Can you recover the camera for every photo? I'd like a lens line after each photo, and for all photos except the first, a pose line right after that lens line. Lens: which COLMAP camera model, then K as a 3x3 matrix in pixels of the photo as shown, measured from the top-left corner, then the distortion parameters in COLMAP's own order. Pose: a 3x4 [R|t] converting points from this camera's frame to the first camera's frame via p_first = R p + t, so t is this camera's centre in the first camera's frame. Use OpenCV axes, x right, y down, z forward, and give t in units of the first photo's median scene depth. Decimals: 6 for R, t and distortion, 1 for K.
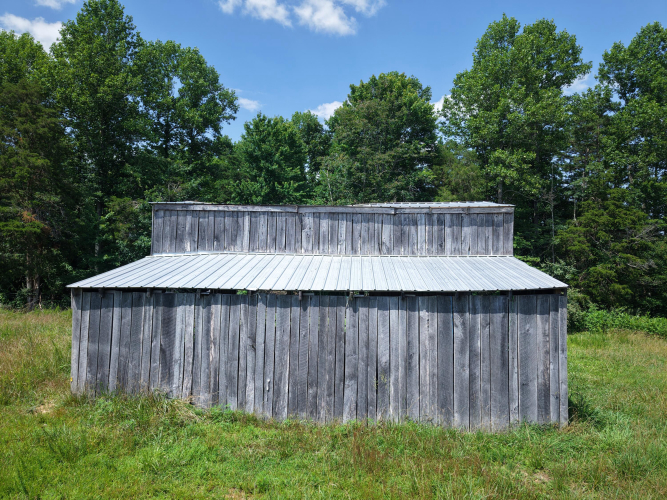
lens RADIAL K [[450.7, 0, 330.3], [0, 450.7, 255.0], [0, 0, 1]] dist [0.002930, -0.001638]
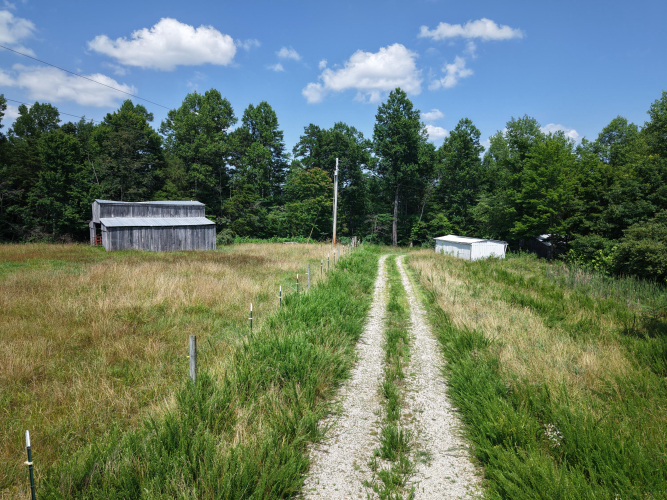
lens RADIAL K [[450.7, 0, 332.0], [0, 450.7, 253.8], [0, 0, 1]] dist [0.002930, -0.001638]
pose [[0.785386, -0.063699, 0.615720, -0.494064], [0.002067, 0.994955, 0.100297, -0.030594], [-0.619003, -0.077499, 0.781556, -1.180033]]
